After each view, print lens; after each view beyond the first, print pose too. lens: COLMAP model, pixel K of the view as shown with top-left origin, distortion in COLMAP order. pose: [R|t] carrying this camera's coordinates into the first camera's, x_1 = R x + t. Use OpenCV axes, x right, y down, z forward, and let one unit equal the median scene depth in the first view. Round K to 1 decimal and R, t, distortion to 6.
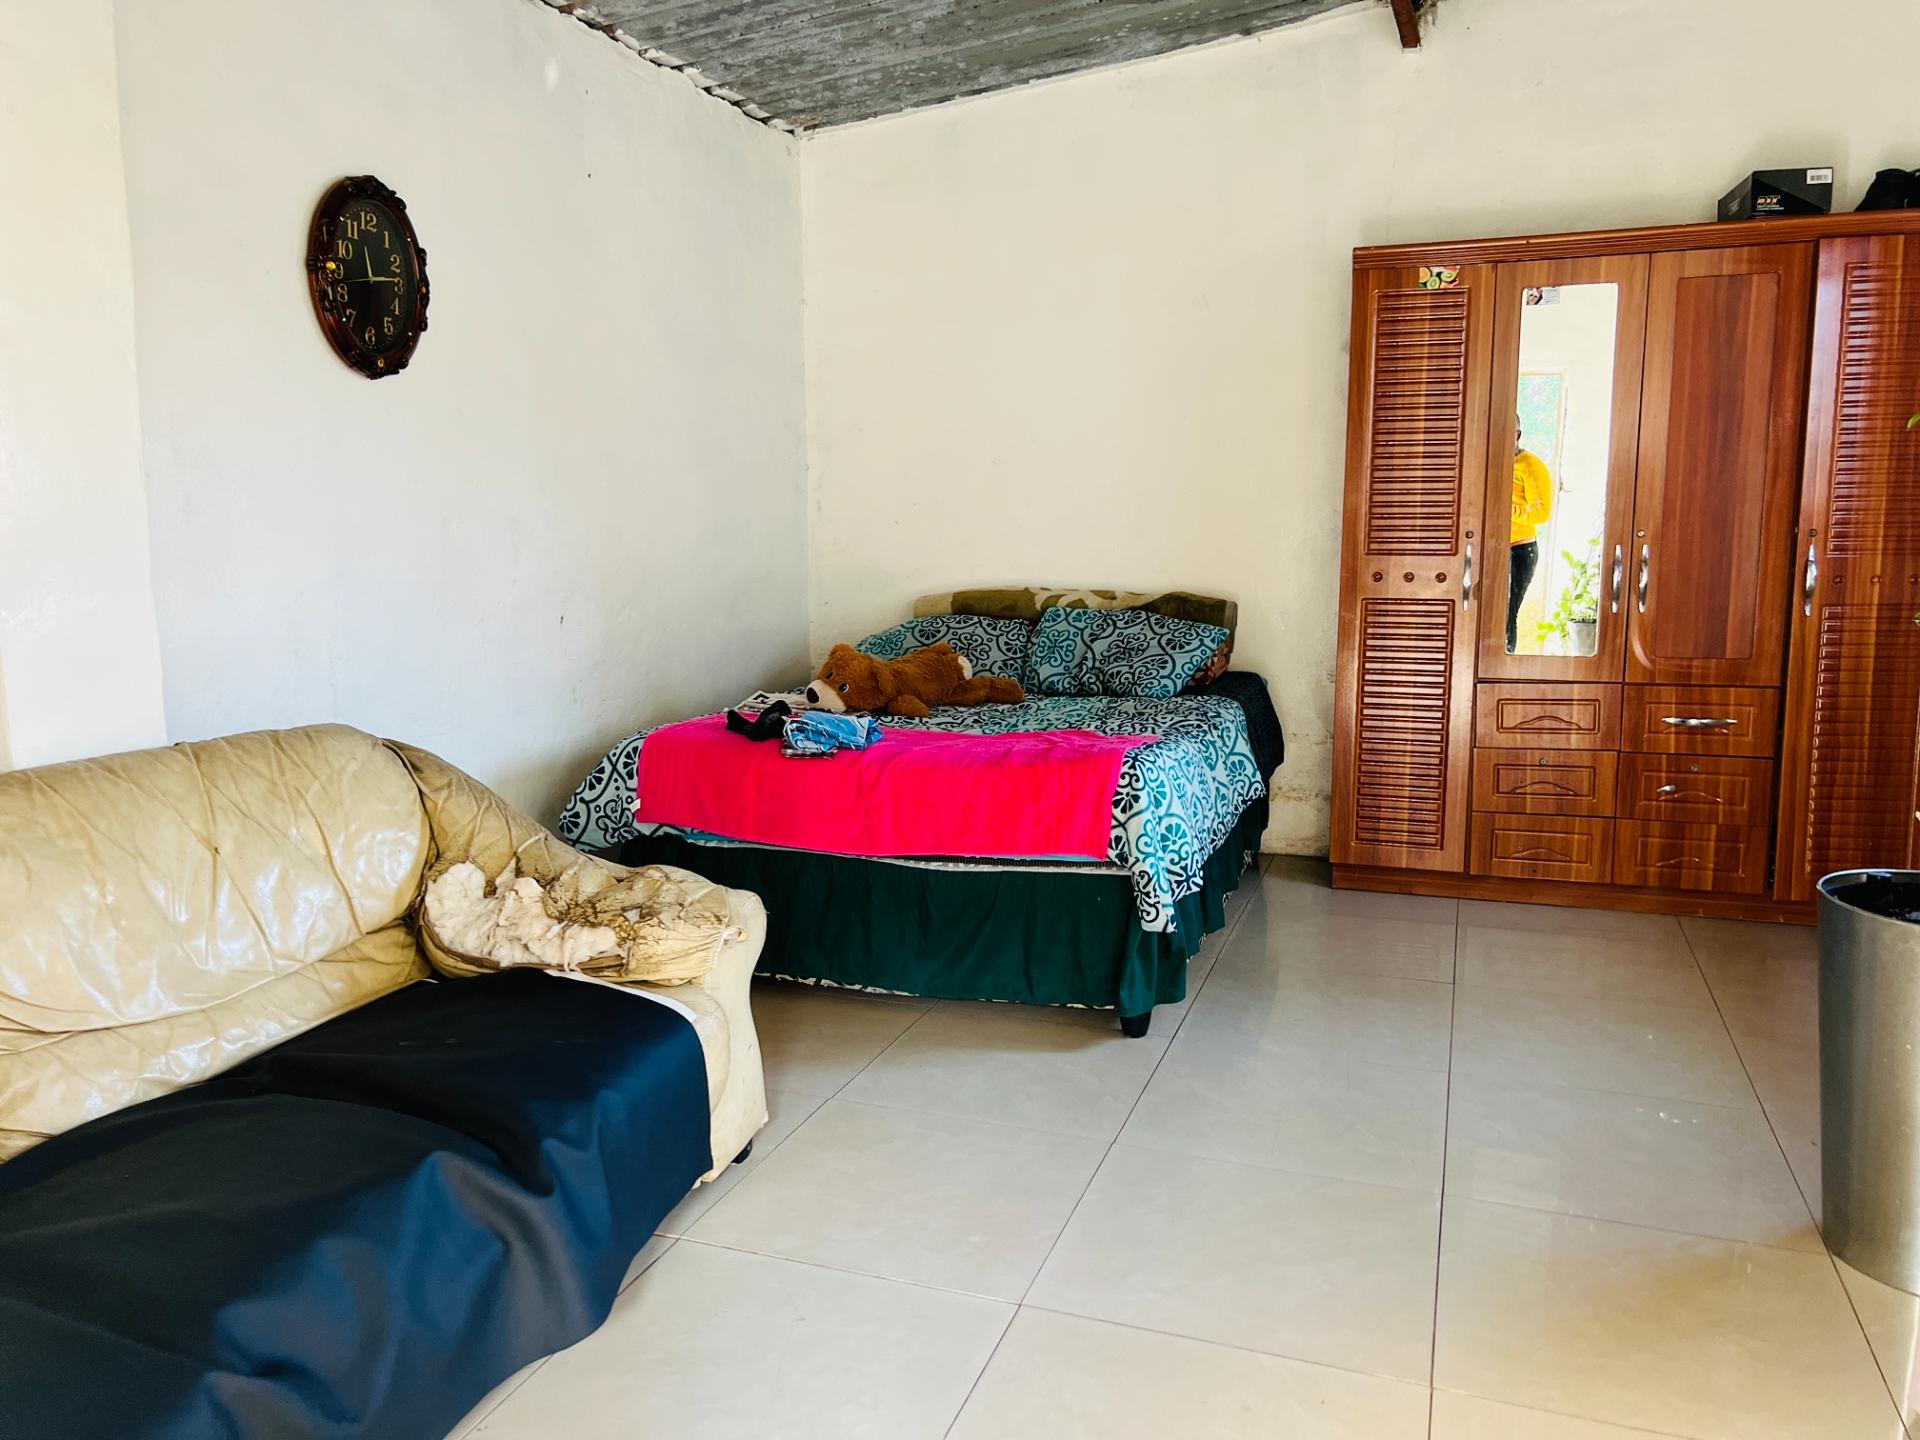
lens RADIAL K [[1458.2, 0, 965.9], [0, 1458.2, 724.1], [0, 0, 1]] dist [0.083832, -0.086345]
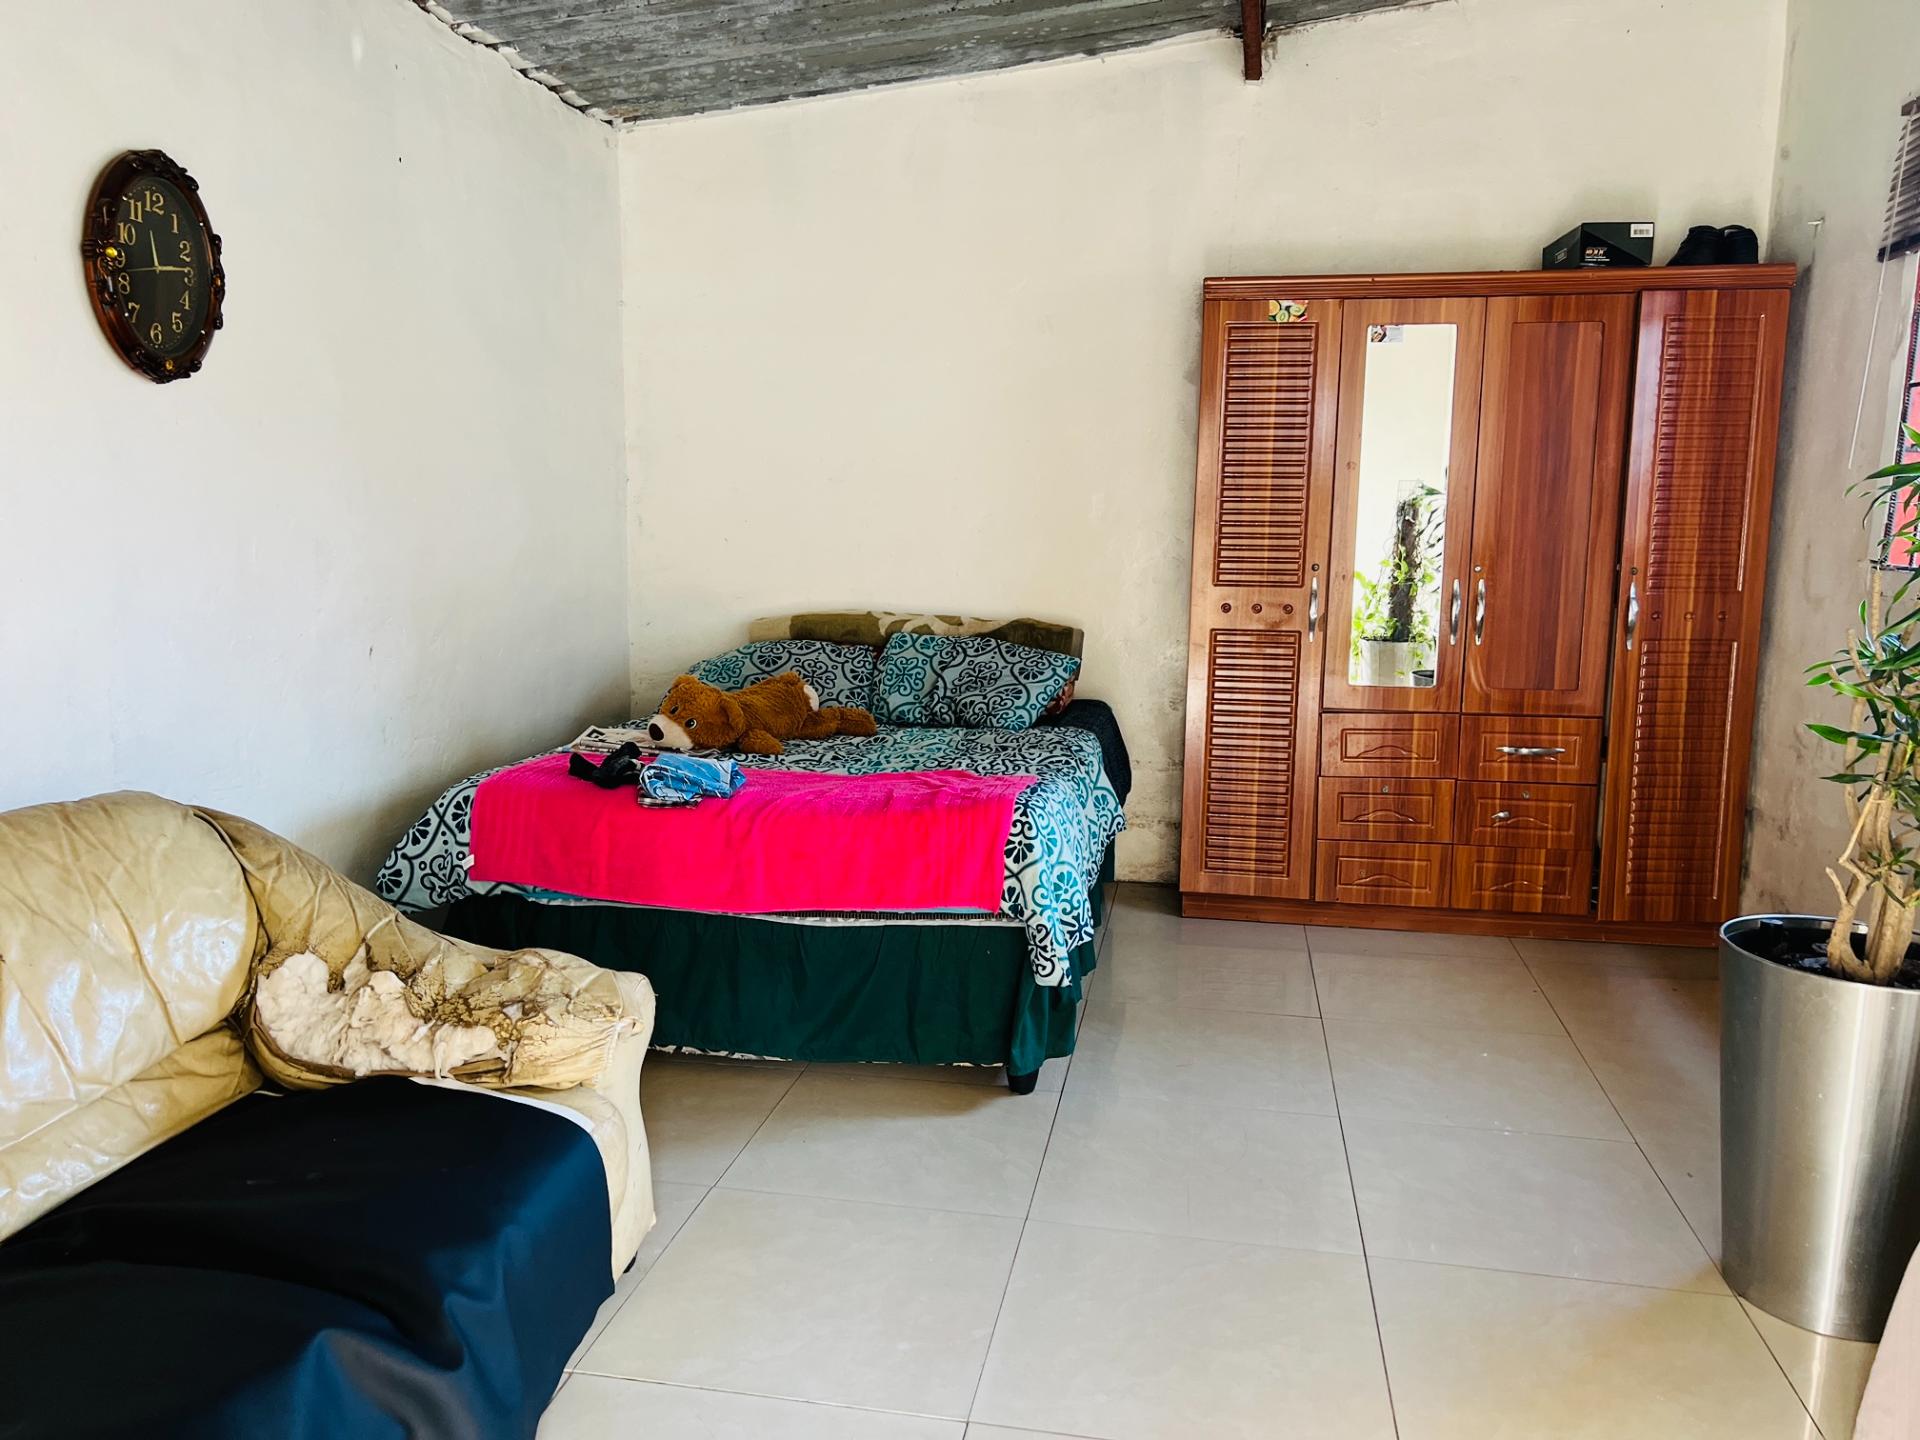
lens RADIAL K [[1446.2, 0, 960.0], [0, 1446.2, 720.0], [0, 0, 1]] dist [0.063595, -0.059307]
pose [[0.985741, -0.007664, 0.168097, -0.073105], [0.007251, 0.999969, 0.003073, -0.030293], [-0.168115, -0.001810, 0.985766, 0.062173]]
